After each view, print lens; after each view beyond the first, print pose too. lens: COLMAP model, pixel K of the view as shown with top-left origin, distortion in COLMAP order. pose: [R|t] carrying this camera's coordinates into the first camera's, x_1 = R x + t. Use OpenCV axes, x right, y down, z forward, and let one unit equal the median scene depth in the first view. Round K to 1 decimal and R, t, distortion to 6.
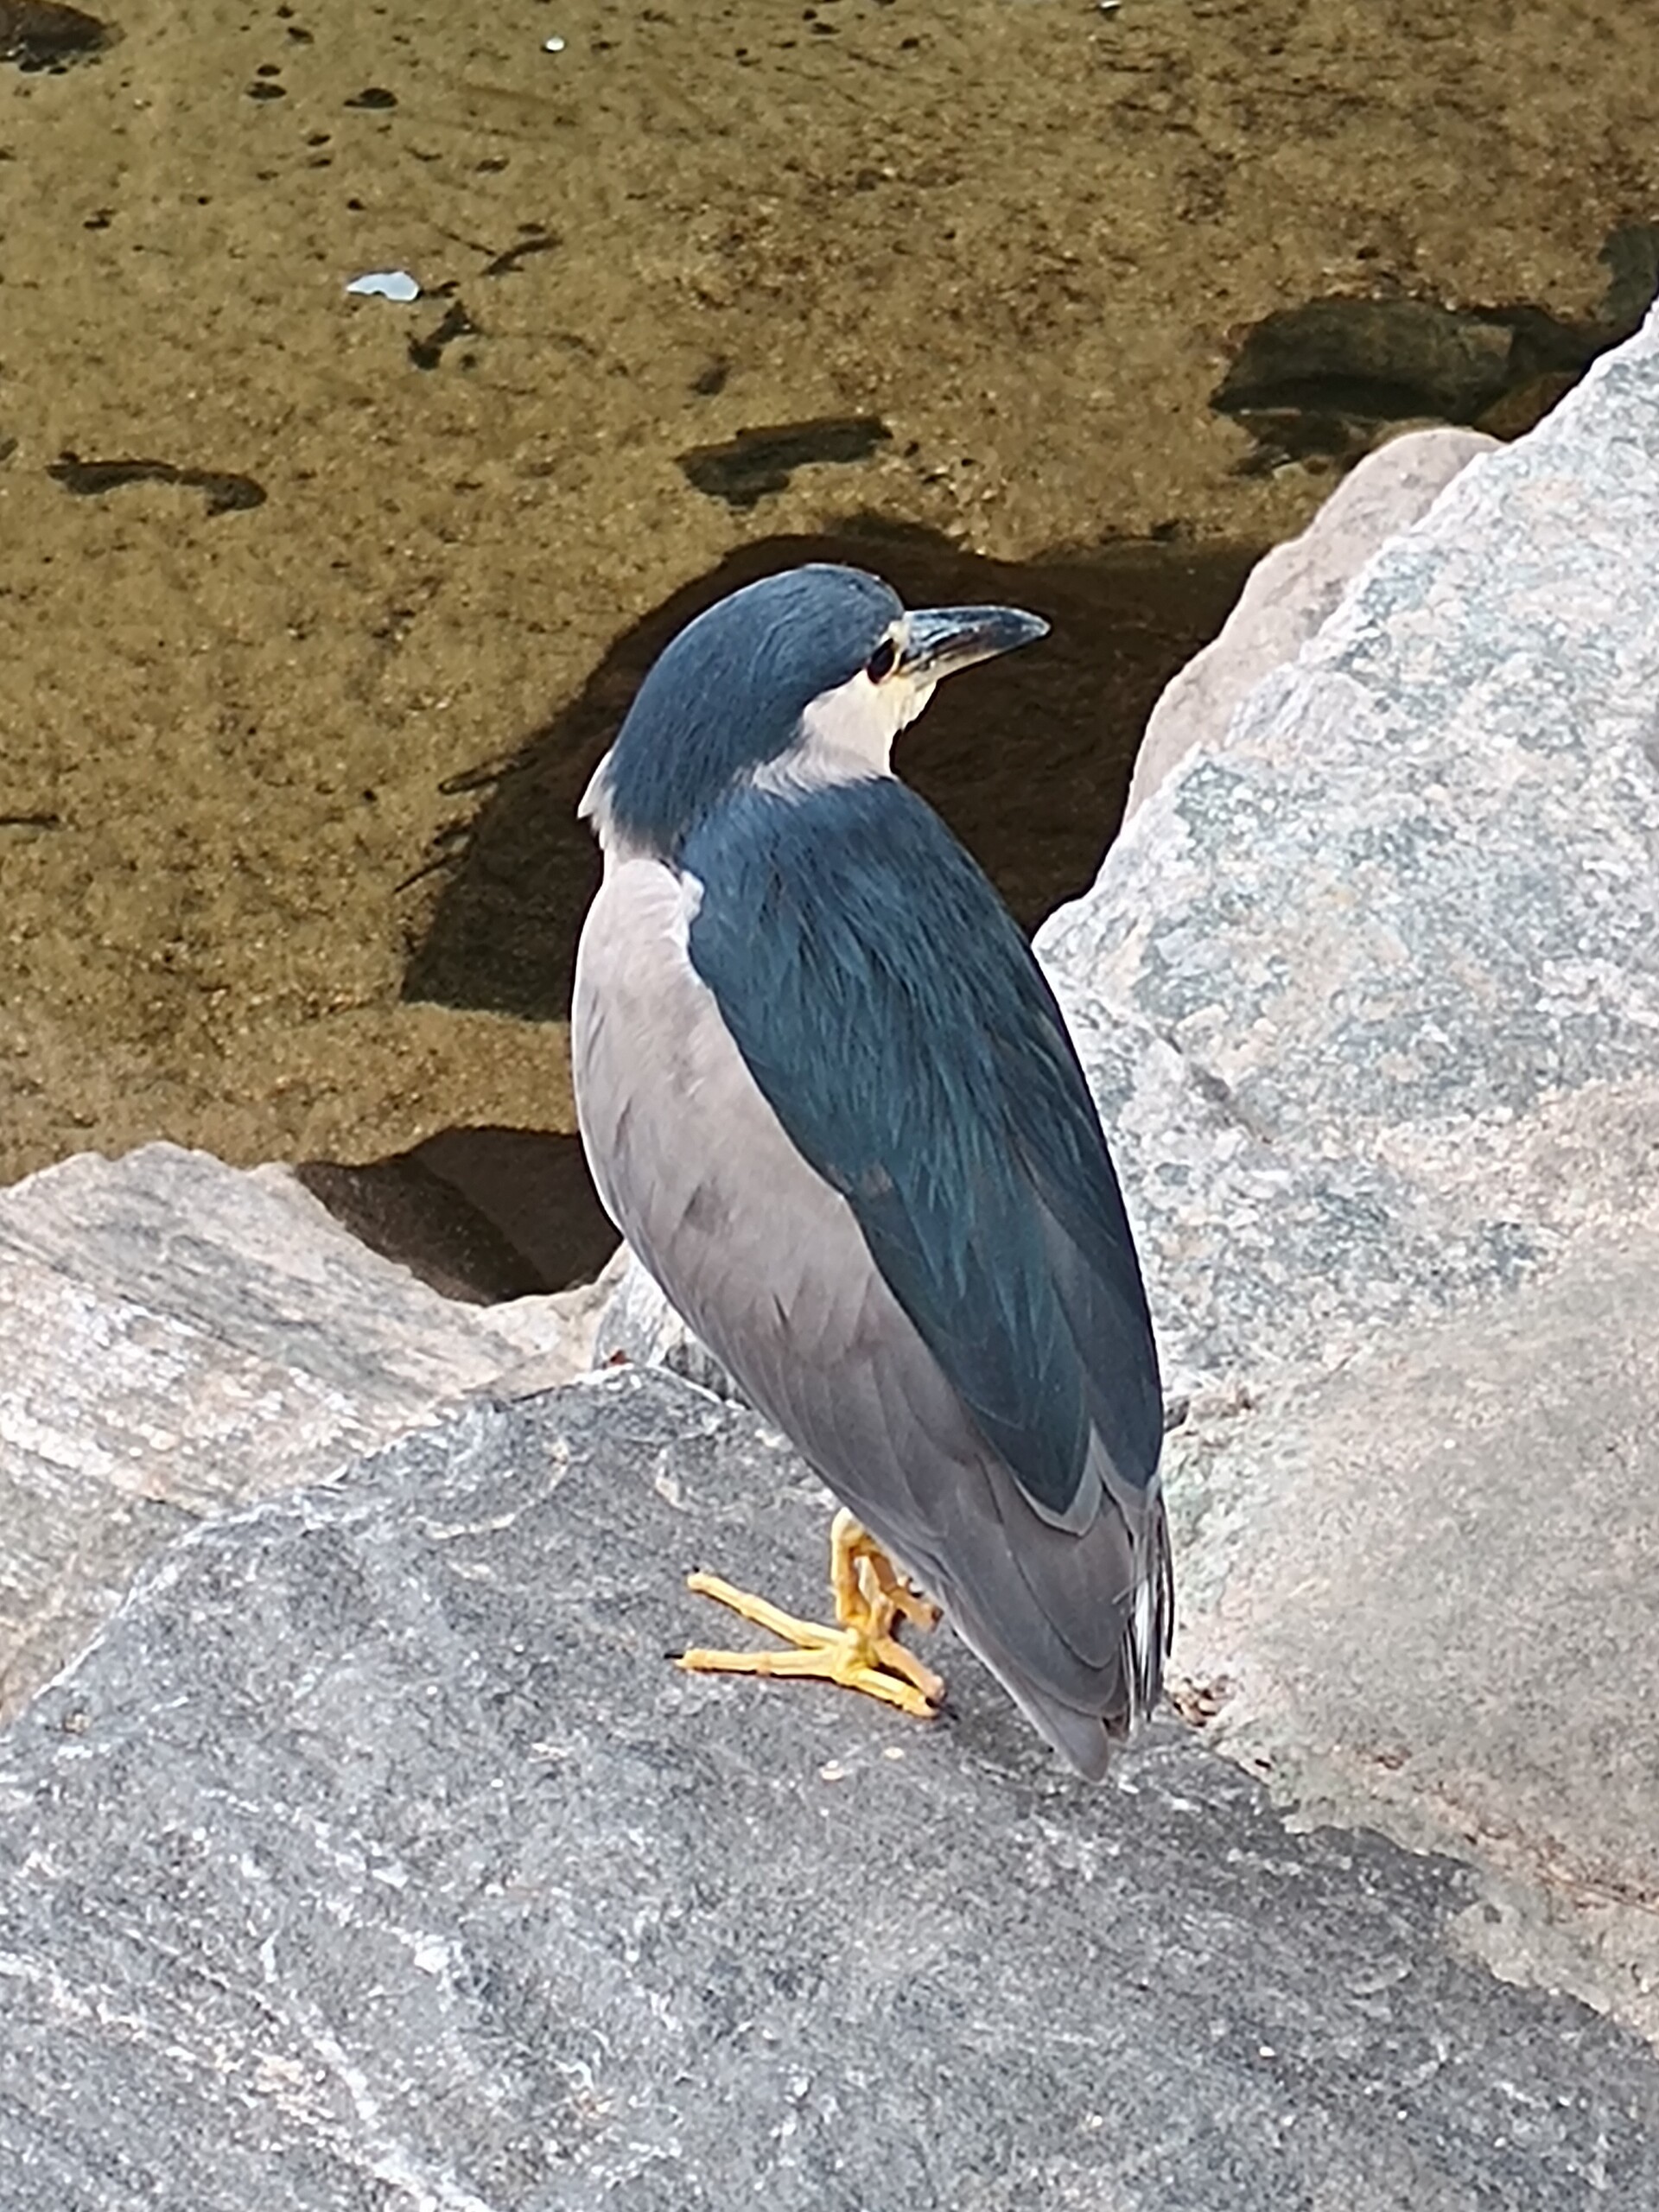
lens RADIAL K [[9430.4, 0, 826.3], [0, 9430.4, 1105.1], [0, 0, 1]] dist [0.468986, 0.000000]
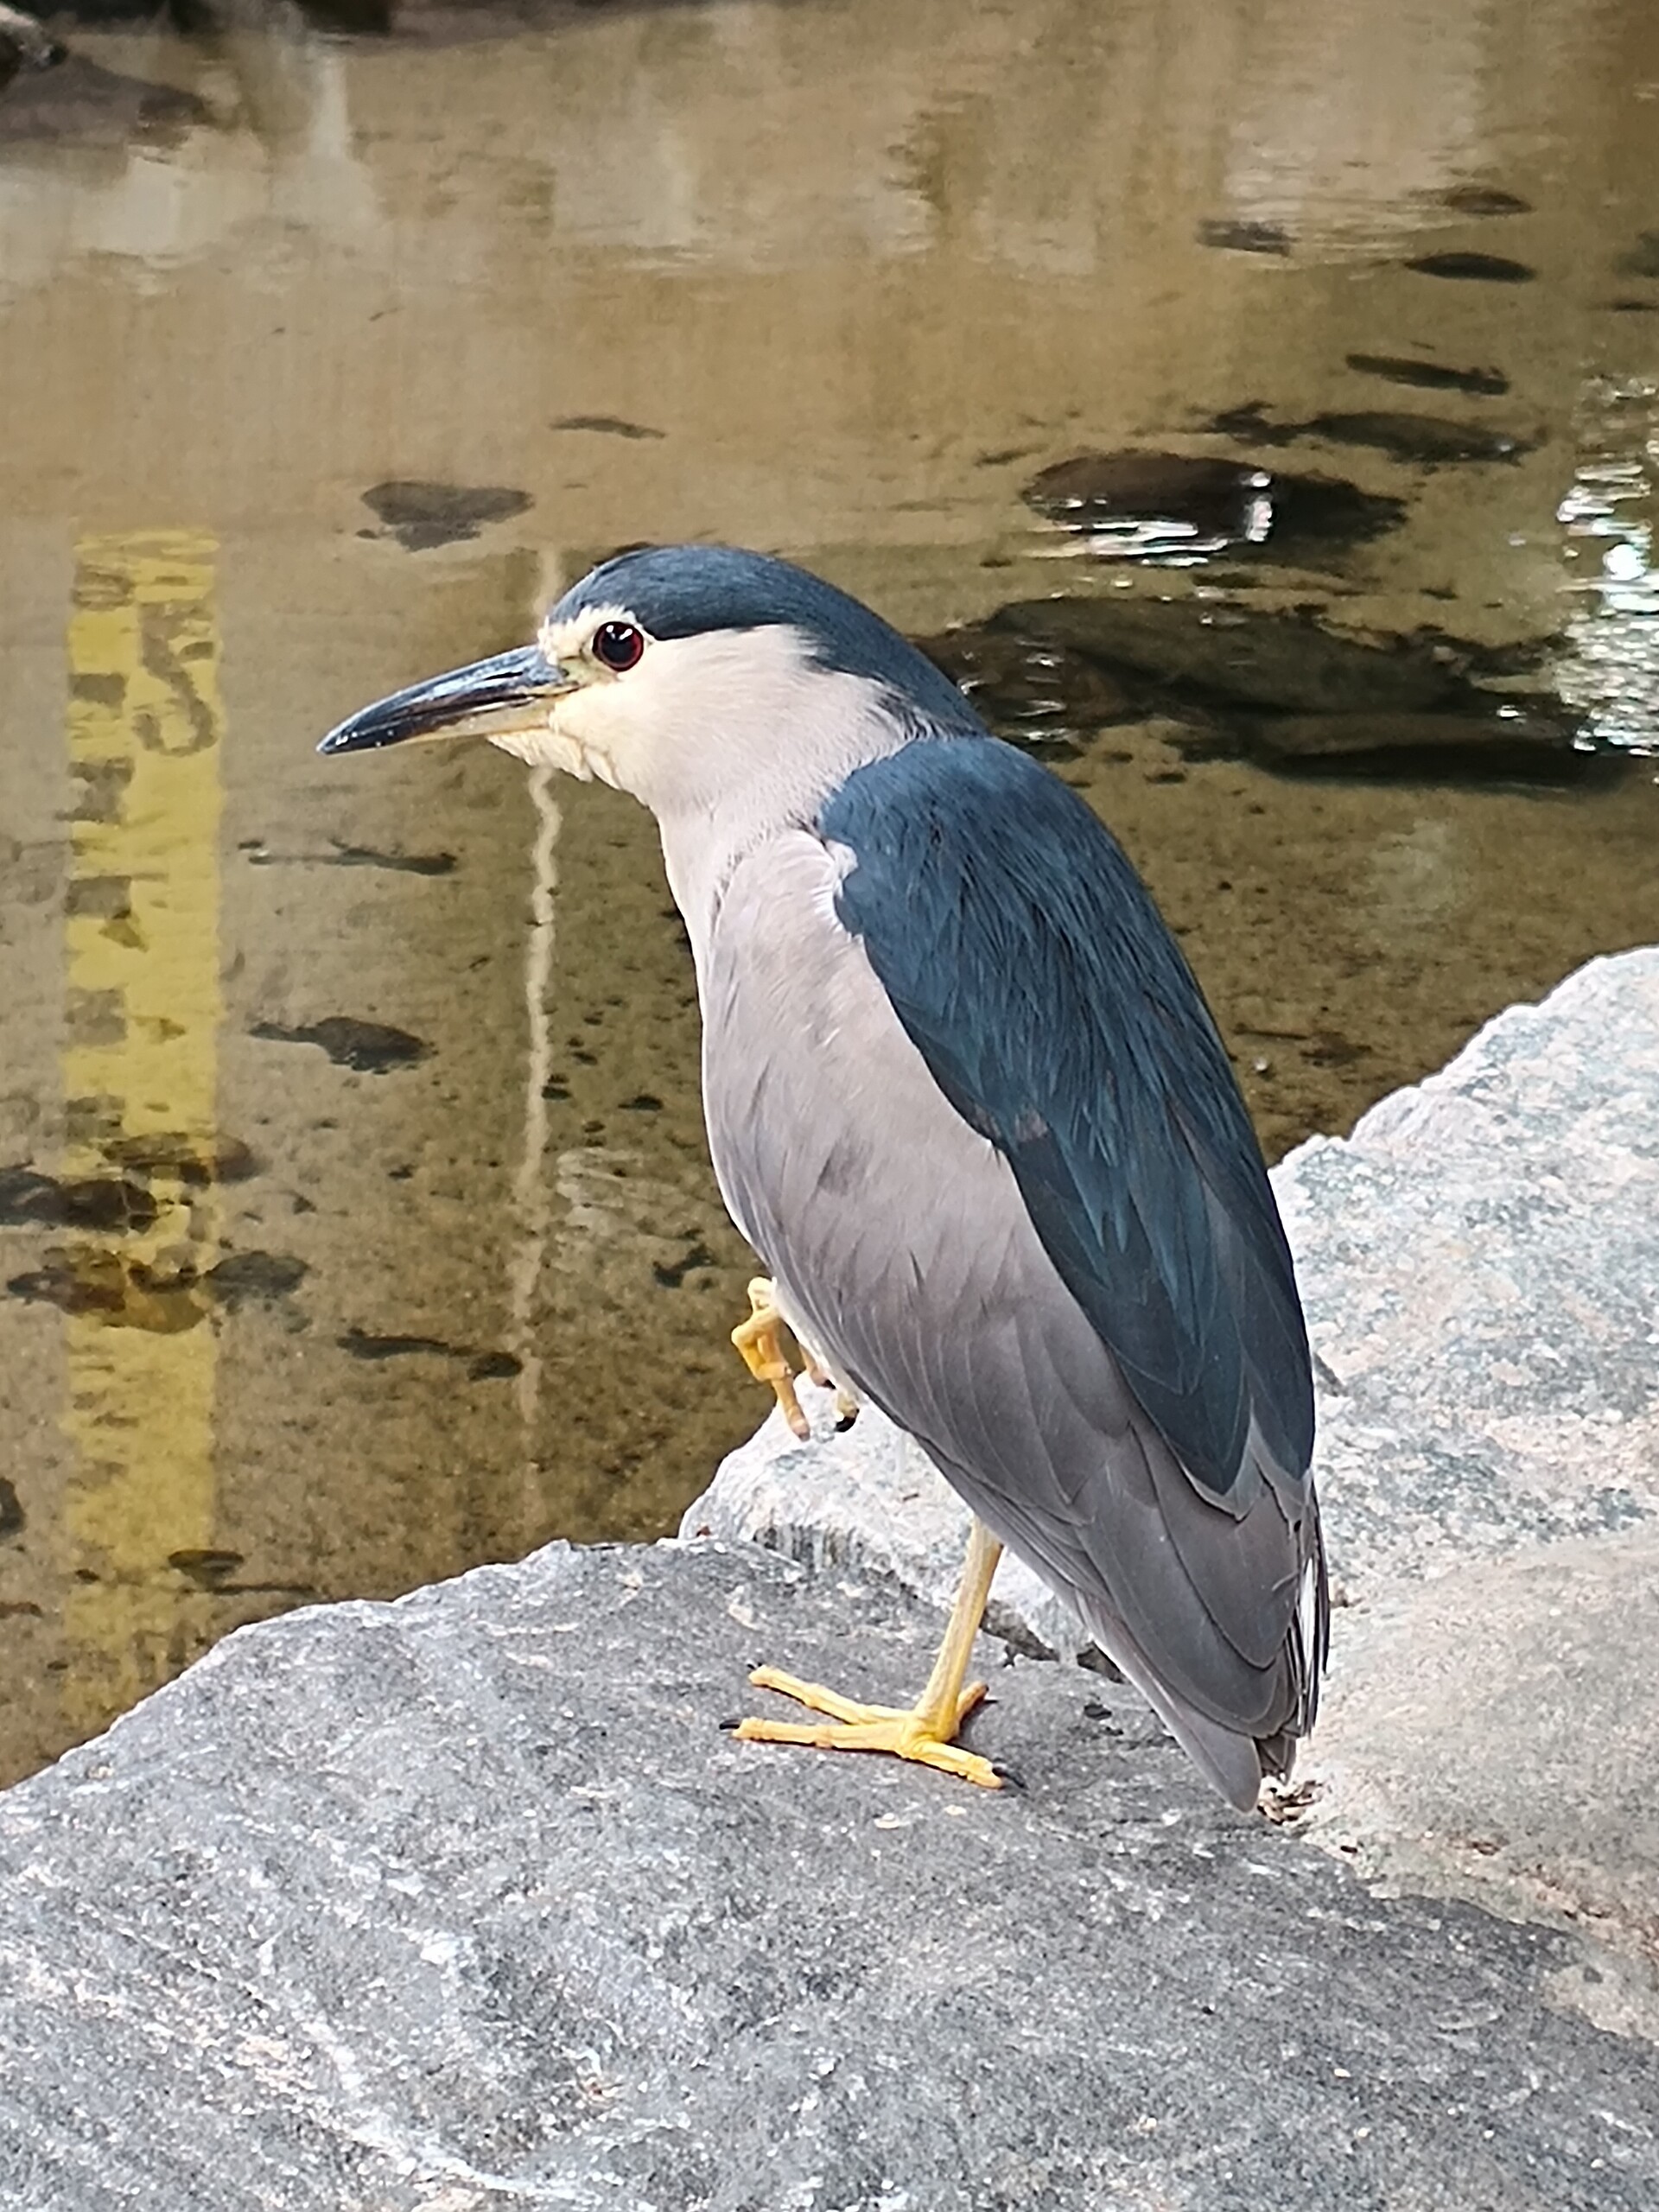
lens RADIAL K [[7255.4, 0, 834.2], [0, 7255.4, 1107.8], [0, 0, 1]] dist [0.310240, 0.000000]
pose [[0.998491, 0.043403, -0.033653, 0.016311], [-0.048567, 0.983892, -0.172039, 0.123604], [0.025644, 0.173414, 0.984515, 0.274278]]
